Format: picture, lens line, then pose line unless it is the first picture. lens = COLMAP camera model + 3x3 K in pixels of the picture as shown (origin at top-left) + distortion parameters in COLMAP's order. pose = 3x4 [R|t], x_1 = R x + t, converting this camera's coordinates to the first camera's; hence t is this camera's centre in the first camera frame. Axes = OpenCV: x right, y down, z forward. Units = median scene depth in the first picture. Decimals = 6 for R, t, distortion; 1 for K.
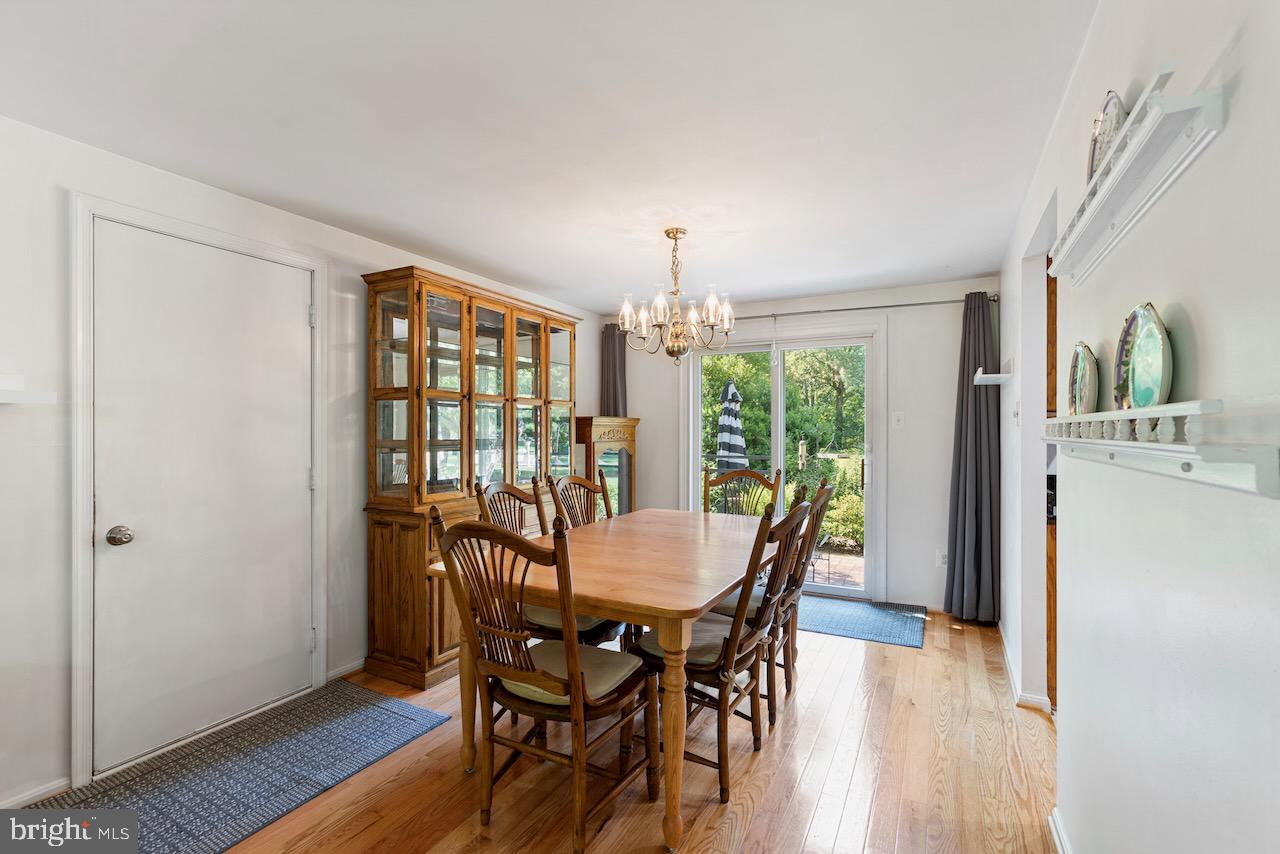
lens RADIAL K [[579.9, 0, 640.2], [0, 579.9, 428.7], [0, 0, 1]] dist [-0.010341, 0.000719]
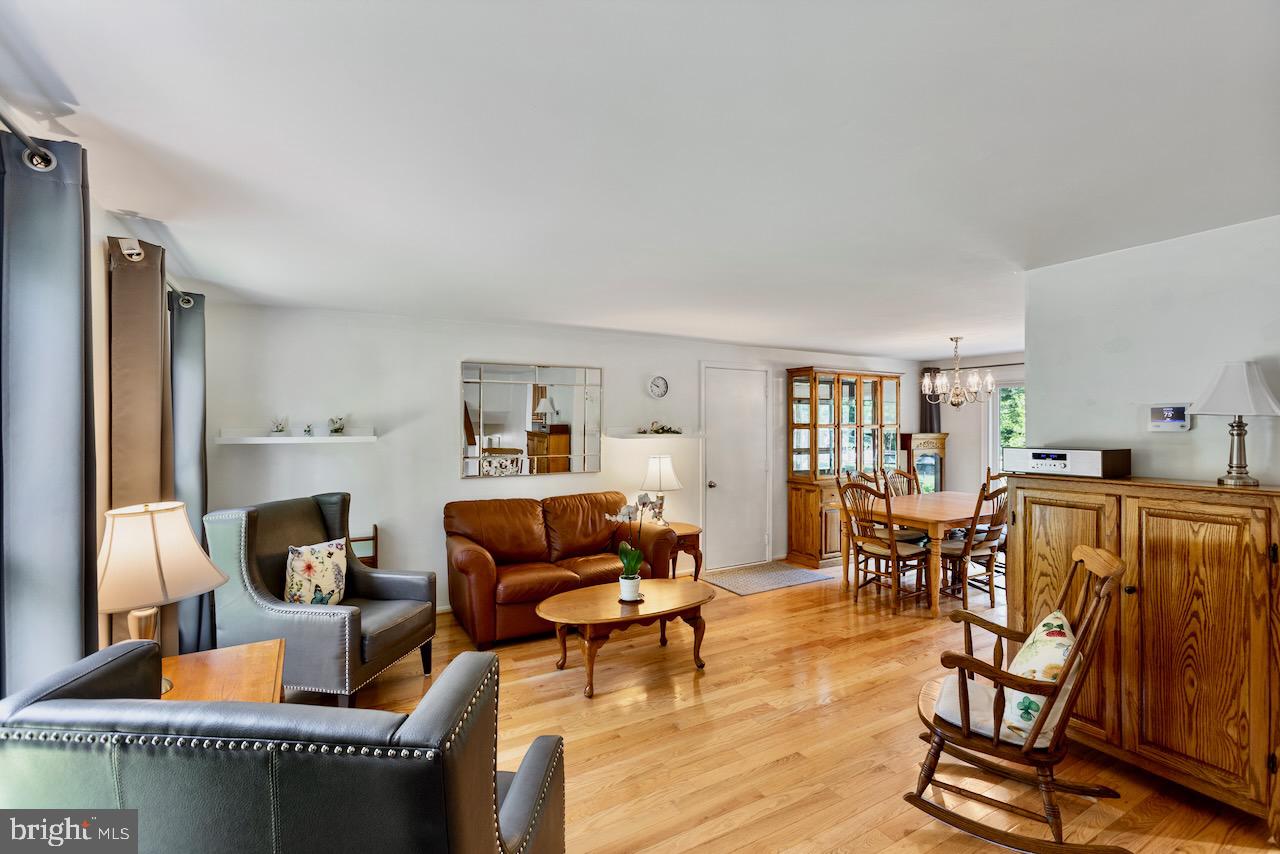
lens RADIAL K [[579.9, 0, 637.4], [0, 579.9, 426.0], [0, 0, 1]] dist [-0.010341, 0.000719]
pose [[0.848655, -0.000115, -0.528947, 0.153214], [0.002890, 0.999986, 0.004420, -0.065537], [0.528939, -0.005280, 0.848644, -0.965227]]
